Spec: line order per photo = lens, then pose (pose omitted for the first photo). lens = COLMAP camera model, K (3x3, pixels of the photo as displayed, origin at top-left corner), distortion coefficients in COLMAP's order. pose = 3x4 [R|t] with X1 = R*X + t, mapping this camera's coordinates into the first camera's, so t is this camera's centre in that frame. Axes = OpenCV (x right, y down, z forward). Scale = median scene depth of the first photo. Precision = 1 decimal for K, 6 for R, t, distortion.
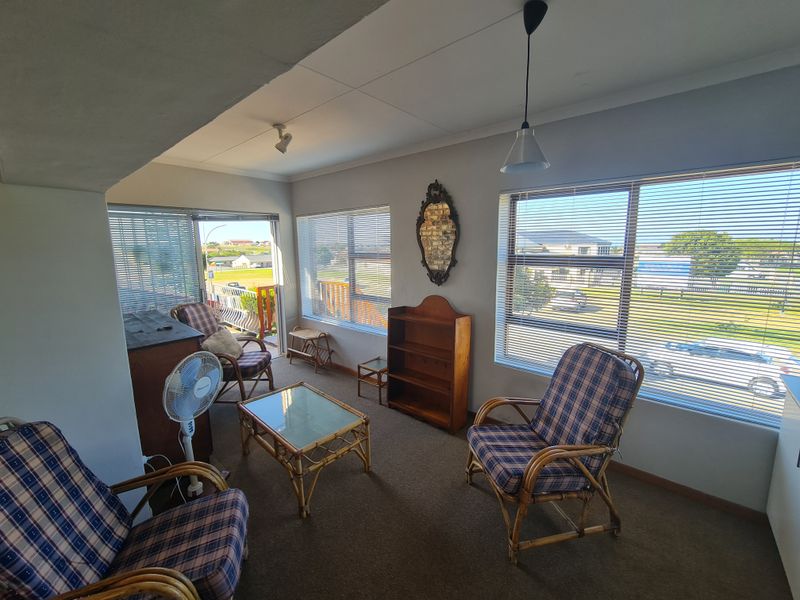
lens RADIAL K [[327.8, 0, 404.1], [0, 327.8, 295.2], [0, 0, 1]] dist [-0.001152, 0.000203]
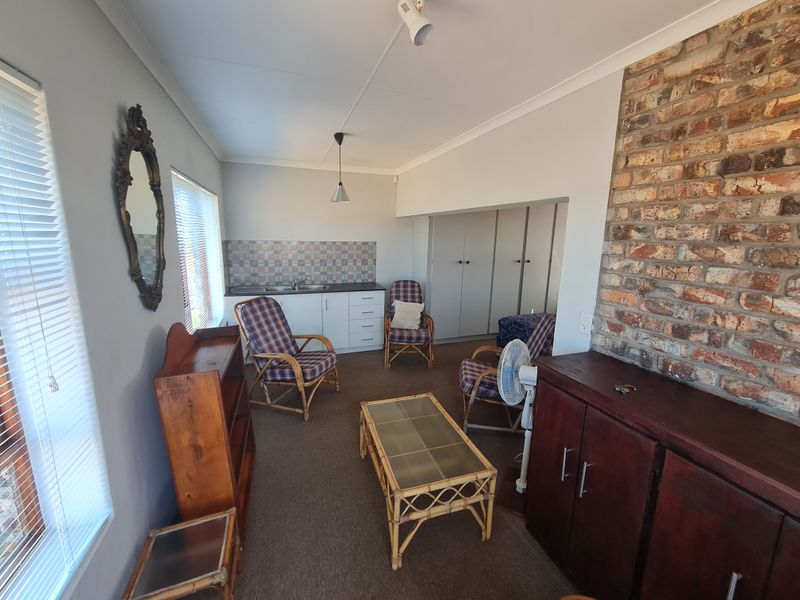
lens RADIAL K [[327.8, 0, 404.1], [0, 327.8, 295.2], [0, 0, 1]] dist [-0.001152, 0.000203]
pose [[-0.876391, -0.094513, 0.472235, -0.613613], [0.062342, 0.950040, 0.305838, -0.235797], [-0.477548, 0.297474, -0.826715, 1.518298]]
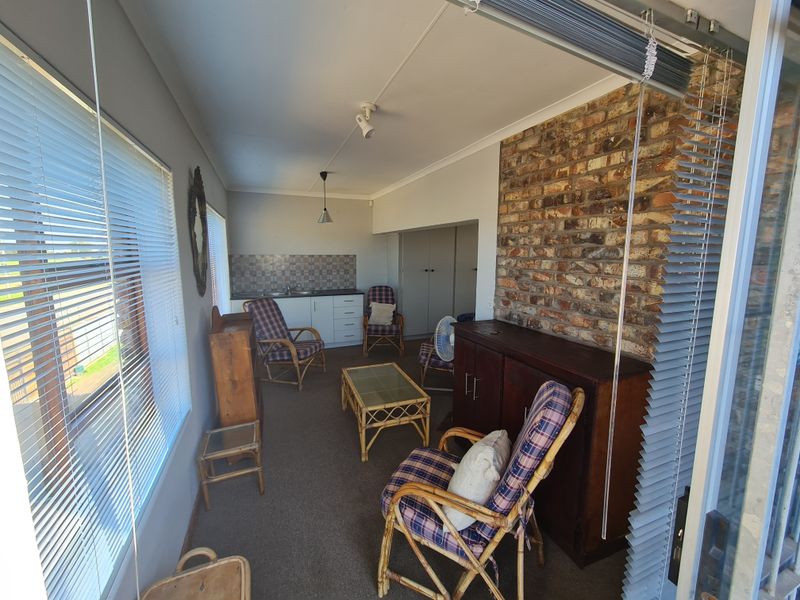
lens RADIAL K [[327.8, 0, 404.1], [0, 327.8, 295.2], [0, 0, 1]] dist [-0.001152, 0.000203]
pose [[-0.896375, -0.053530, 0.440053, -0.855852], [0.070543, 0.962808, 0.260815, -0.256941], [-0.437648, 0.264830, -0.859261, 1.809576]]
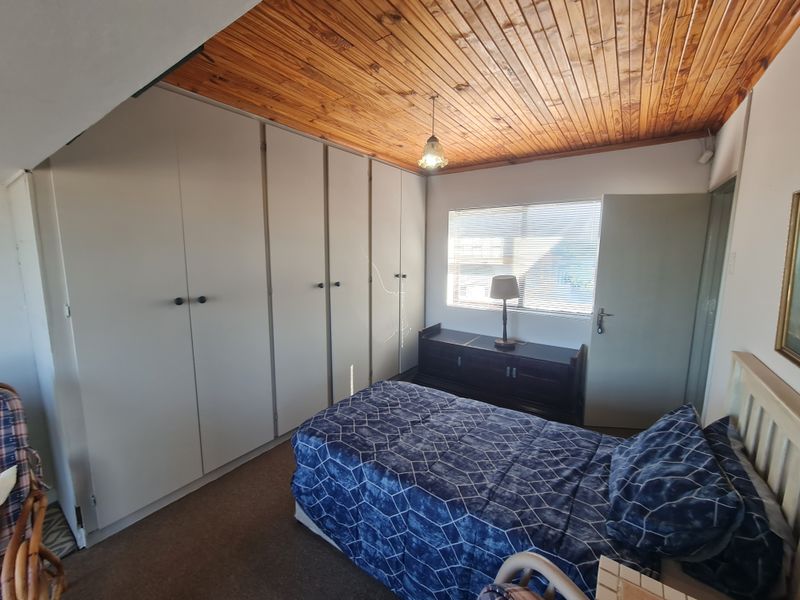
lens RADIAL K [[327.8, 0, 404.1], [0, 327.8, 295.2], [0, 0, 1]] dist [-0.001152, 0.000203]
pose [[-0.995349, 0.020624, -0.094102, -0.432411], [-0.007056, 0.958585, 0.284719, -0.052161], [0.096076, 0.284059, -0.953981, 0.518009]]
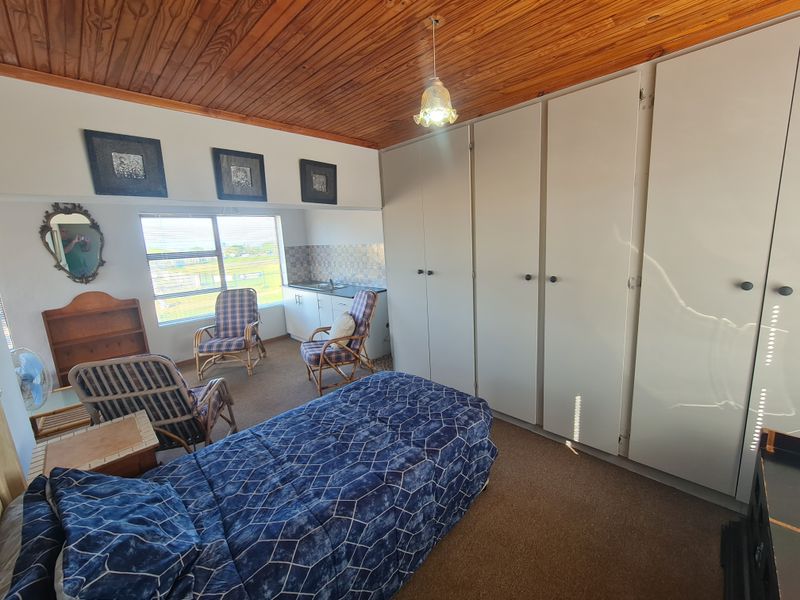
lens RADIAL K [[327.8, 0, 404.1], [0, 327.8, 295.2], [0, 0, 1]] dist [-0.001152, 0.000203]
pose [[0.065800, -0.171208, 0.983035, -1.191866], [0.196426, 0.968116, 0.155462, 0.061360], [-0.978308, 0.182865, 0.097331, -0.274402]]
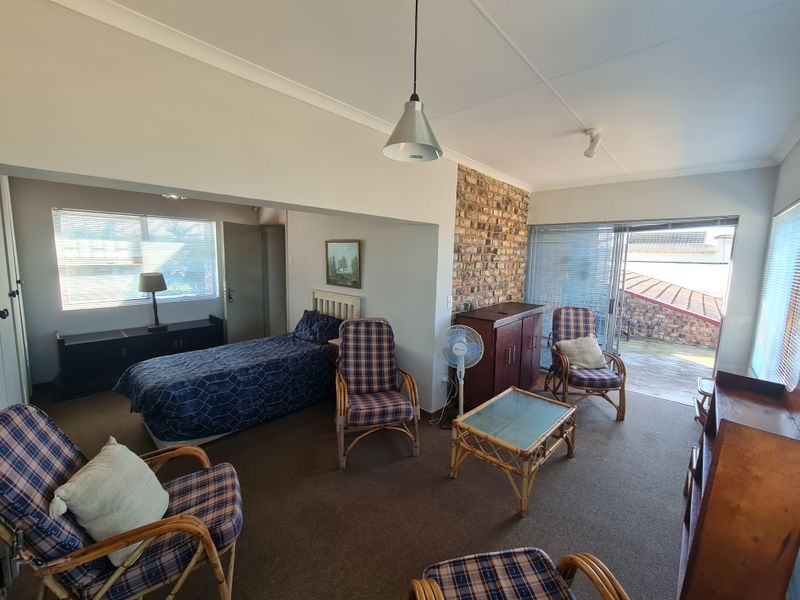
lens RADIAL K [[327.8, 0, 404.1], [0, 327.8, 295.2], [0, 0, 1]] dist [-0.001152, 0.000203]
pose [[-0.028746, 0.132661, -0.990745, 0.627528], [-0.171361, 0.975827, 0.135636, -0.086934], [0.984789, 0.173674, -0.005318, 0.552936]]
